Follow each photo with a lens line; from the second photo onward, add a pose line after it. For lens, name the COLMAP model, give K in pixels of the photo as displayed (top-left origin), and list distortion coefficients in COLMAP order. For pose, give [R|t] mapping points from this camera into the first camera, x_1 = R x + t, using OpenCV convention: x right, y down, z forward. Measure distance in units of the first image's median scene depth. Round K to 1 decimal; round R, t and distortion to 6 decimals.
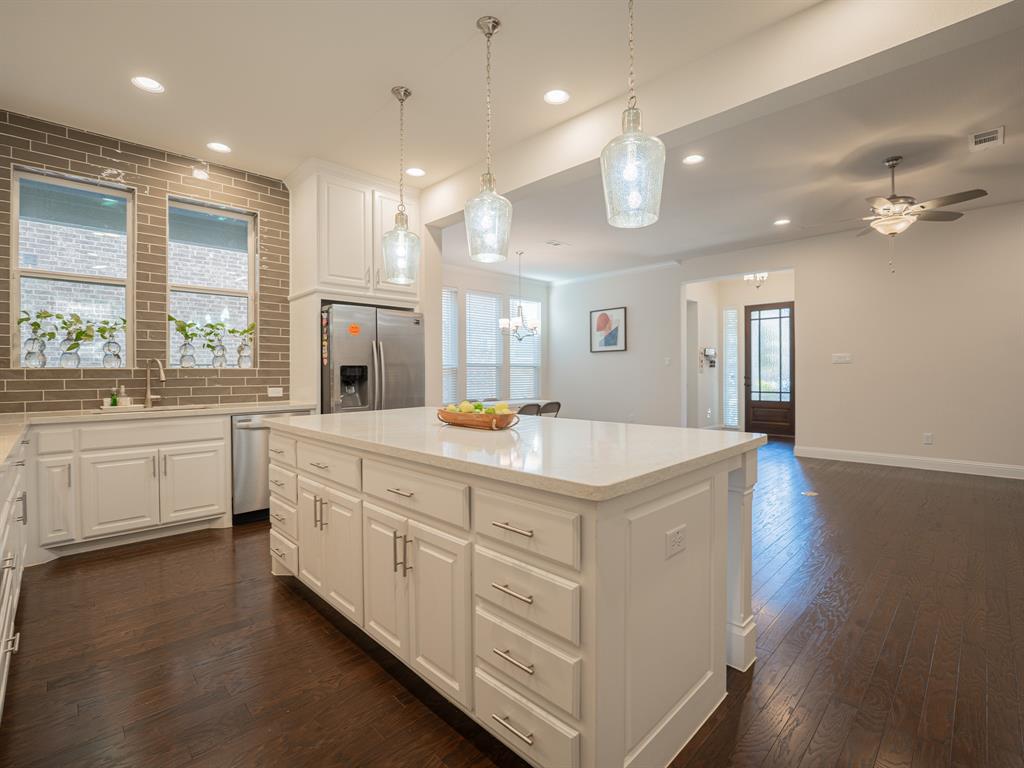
lens RADIAL K [[473.5, 0, 516.1], [0, 473.5, 377.8], [0, 0, 1]] dist [-0.012152, 0.001492]
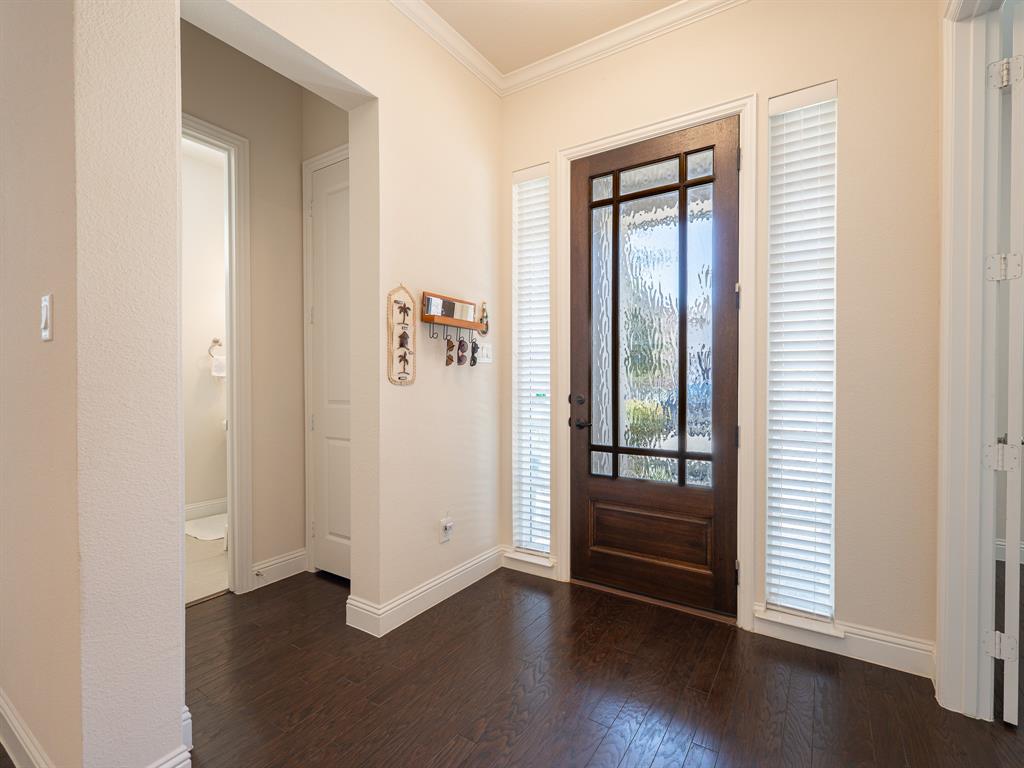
lens RADIAL K [[473.5, 0, 510.9], [0, 473.5, 391.4], [0, 0, 1]] dist [-0.012152, 0.001492]
pose [[0.979395, 0.006150, 0.201859, 0.397537], [-0.006438, 0.999979, 0.000773, -0.005818], [-0.201850, -0.002056, 0.979414, 0.732359]]
